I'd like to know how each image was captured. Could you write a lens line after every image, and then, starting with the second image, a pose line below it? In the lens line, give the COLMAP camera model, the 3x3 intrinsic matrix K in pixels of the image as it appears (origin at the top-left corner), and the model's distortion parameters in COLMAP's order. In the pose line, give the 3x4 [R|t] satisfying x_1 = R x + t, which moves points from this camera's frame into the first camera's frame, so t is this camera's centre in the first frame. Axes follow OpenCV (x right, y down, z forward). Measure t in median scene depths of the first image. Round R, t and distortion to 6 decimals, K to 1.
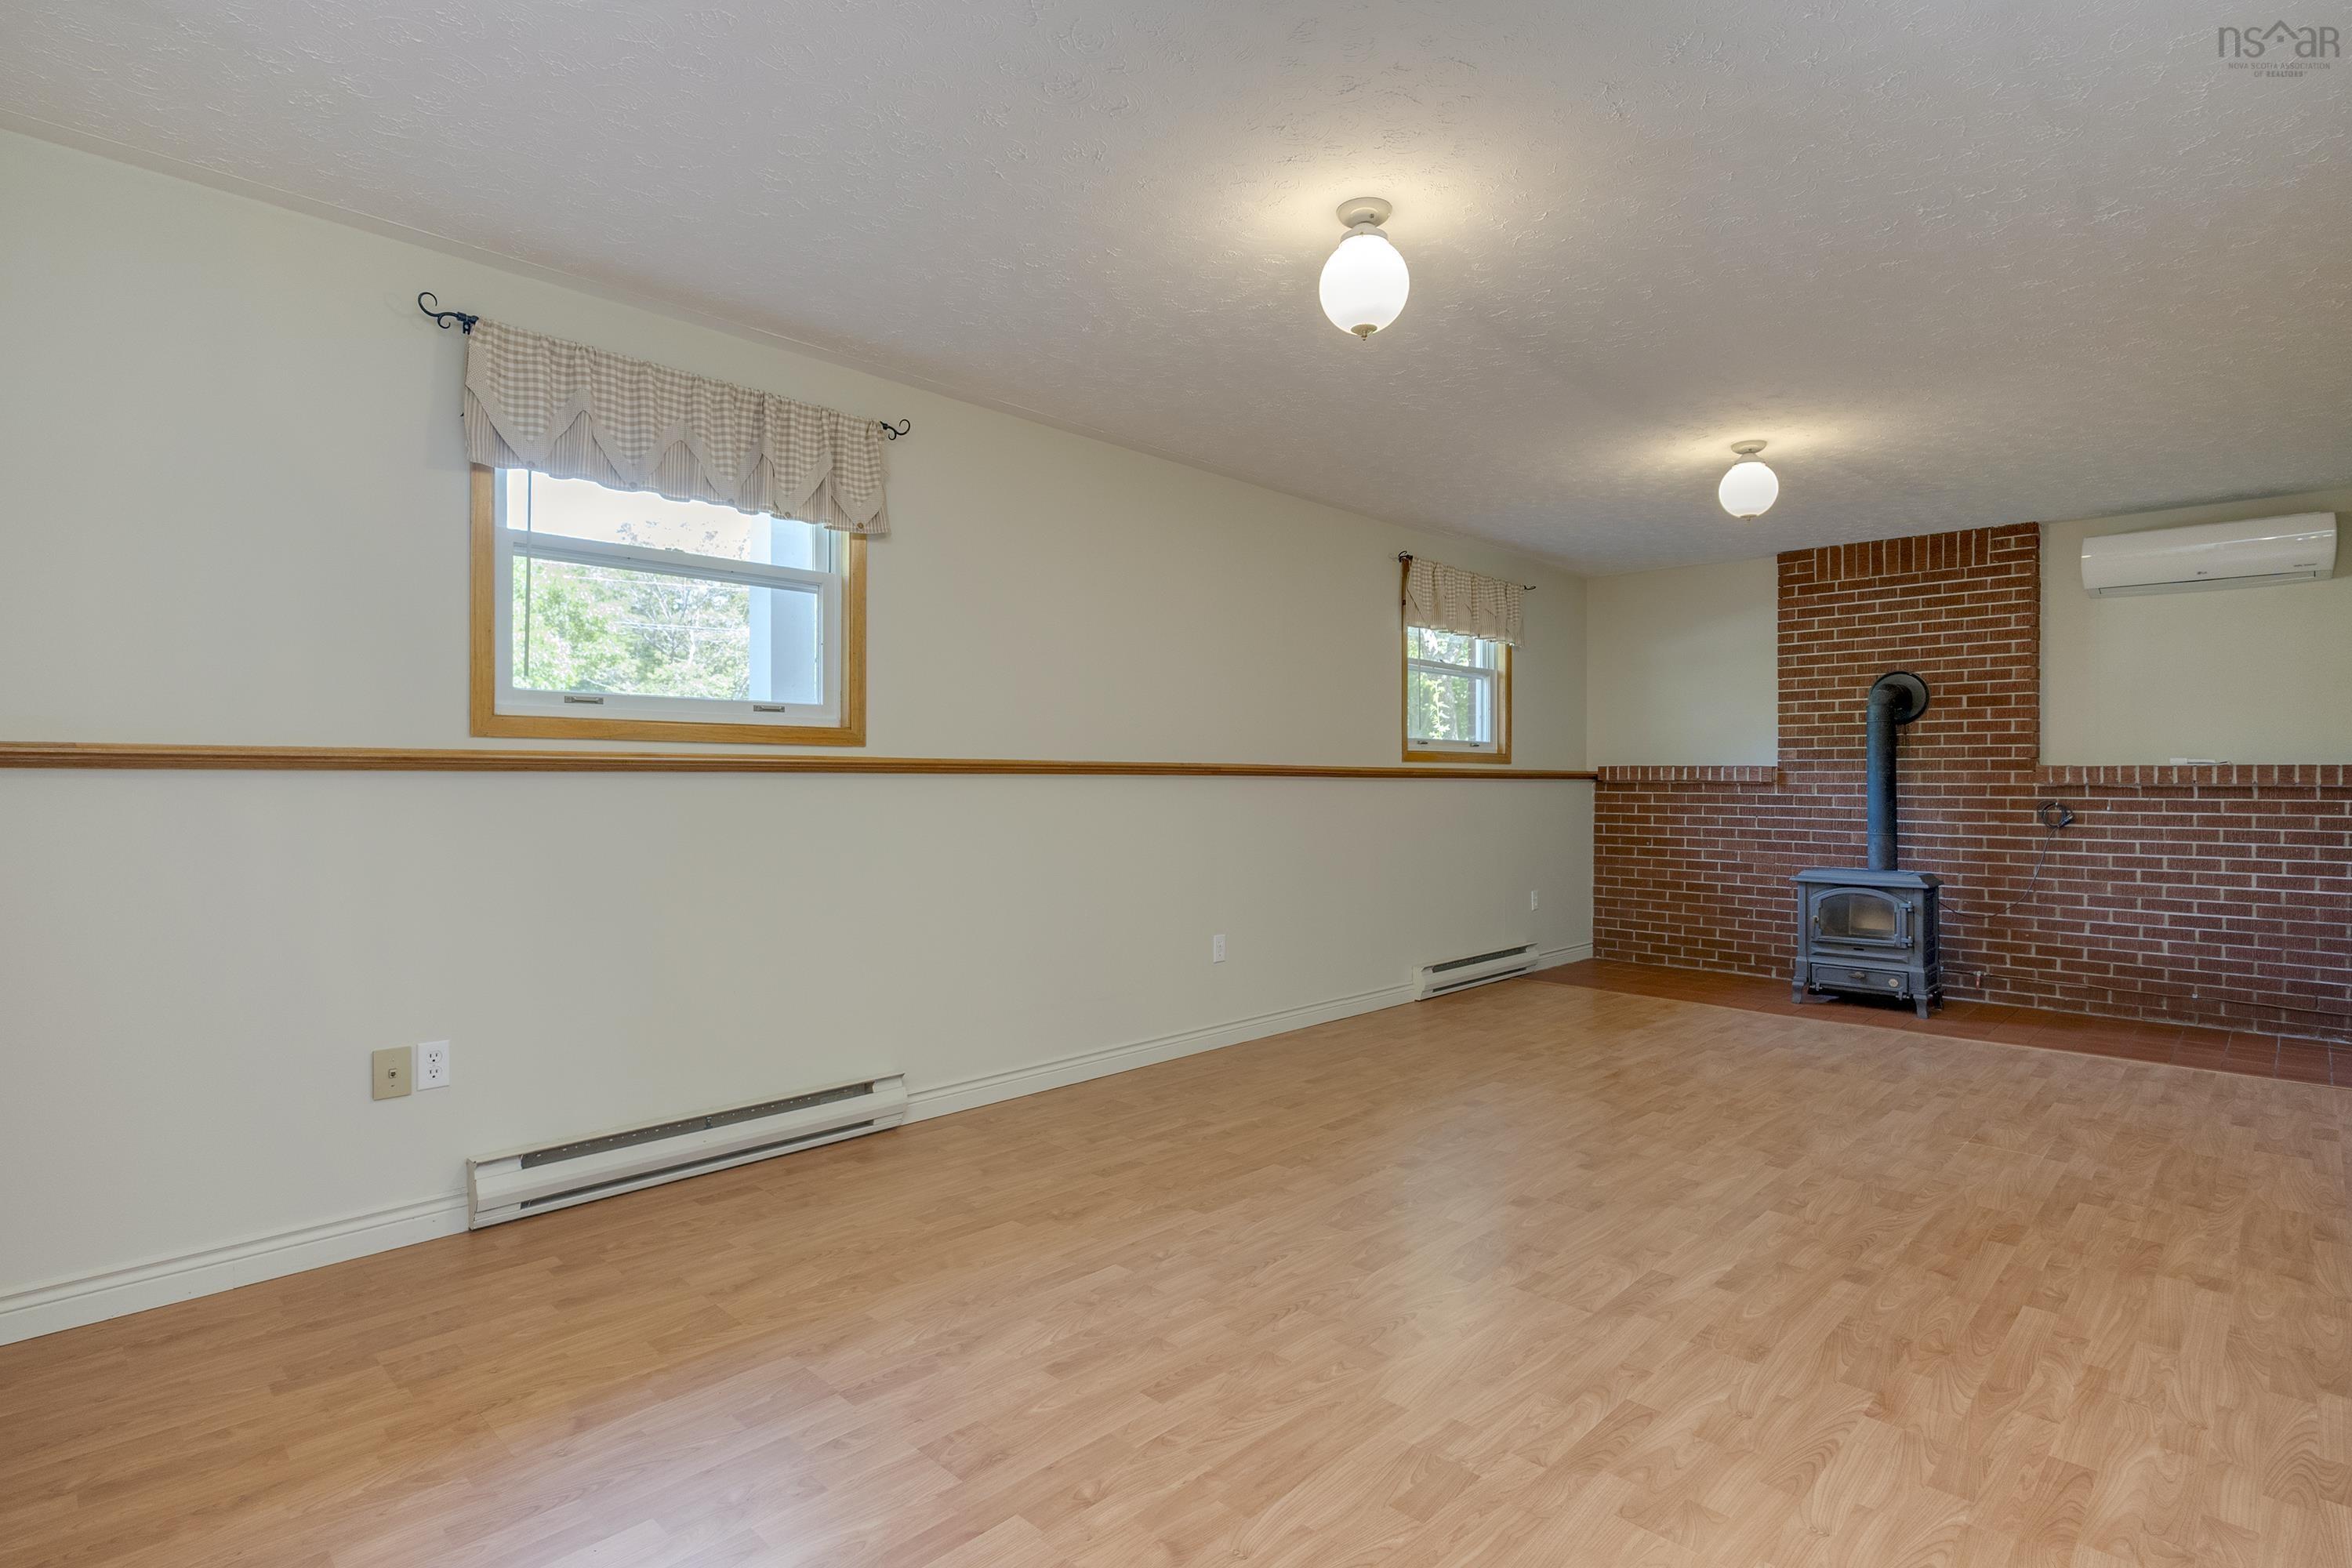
lens RADIAL K [[1142.8, 0, 1174.3], [0, 1142.8, 796.5], [0, 0, 1]] dist [-0.021198, 0.009947]
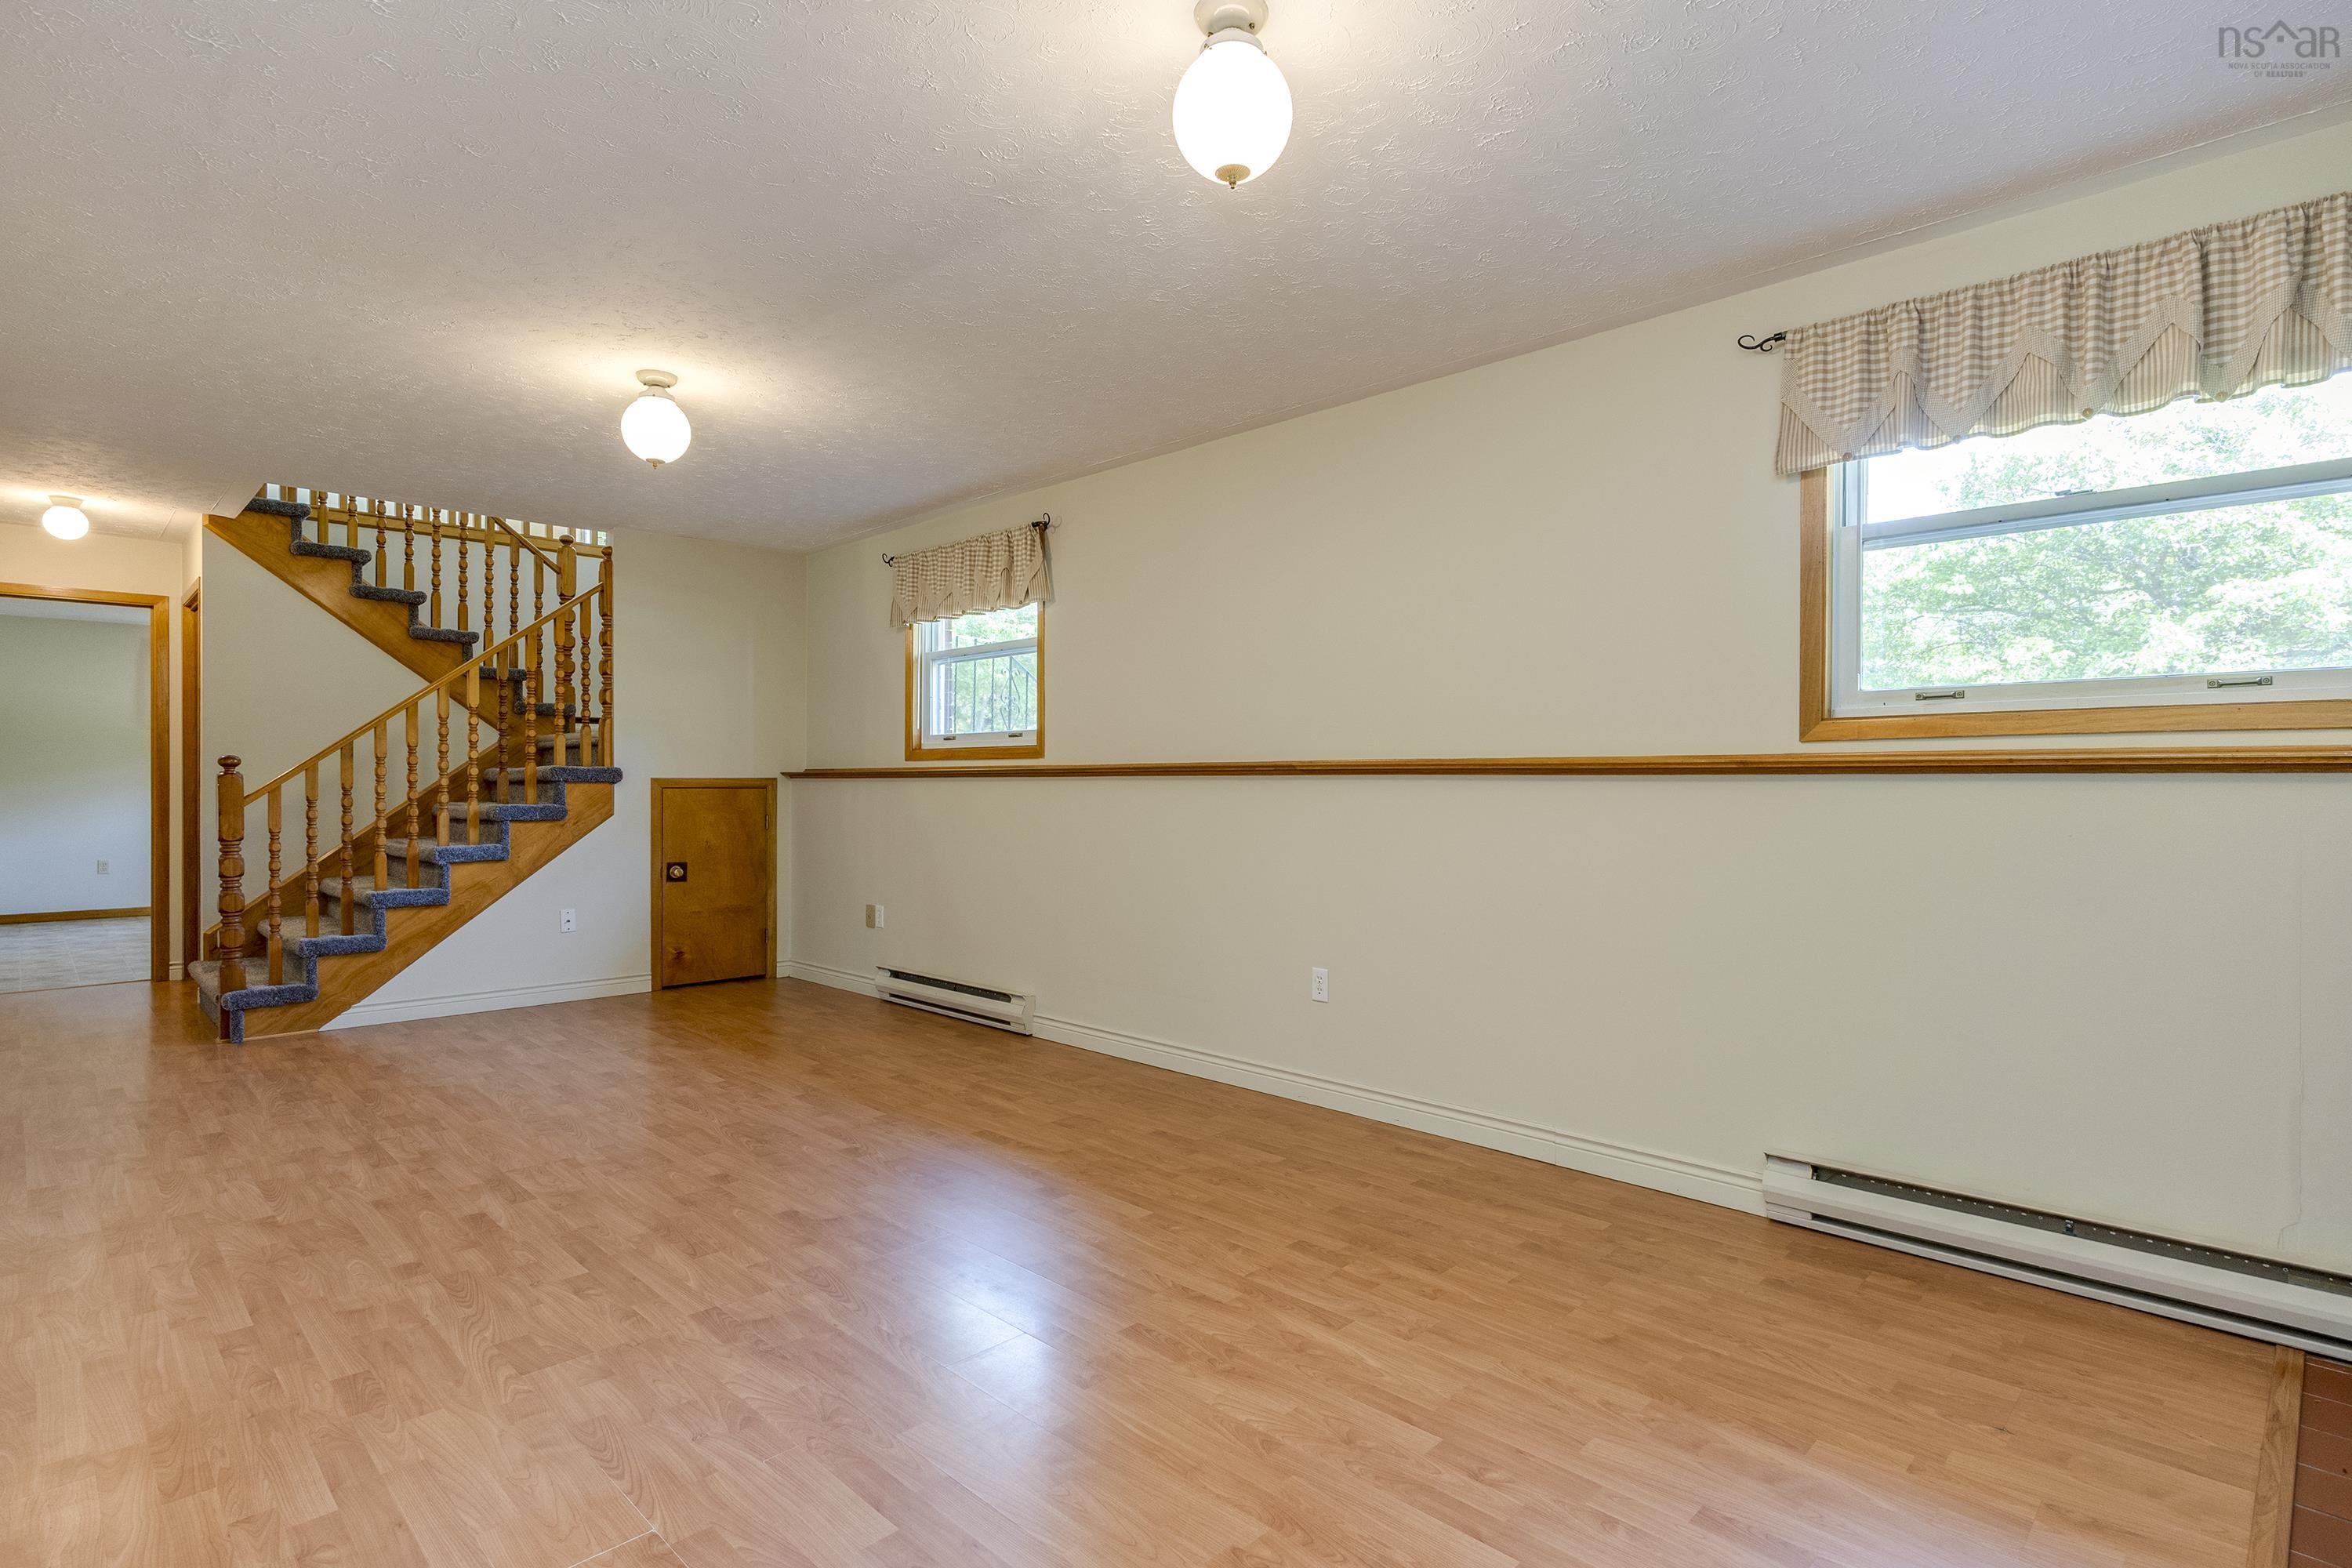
lens RADIAL K [[1163.4, 0, 1175.4], [0, 1163.4, 780.8], [0, 0, 1]] dist [0.005199, 0.000720]
pose [[-0.000629, -0.004773, -0.999988, 1.232623], [-0.013215, 0.999901, -0.004764, -0.012142], [0.999912, 0.013212, -0.000692, 1.255345]]
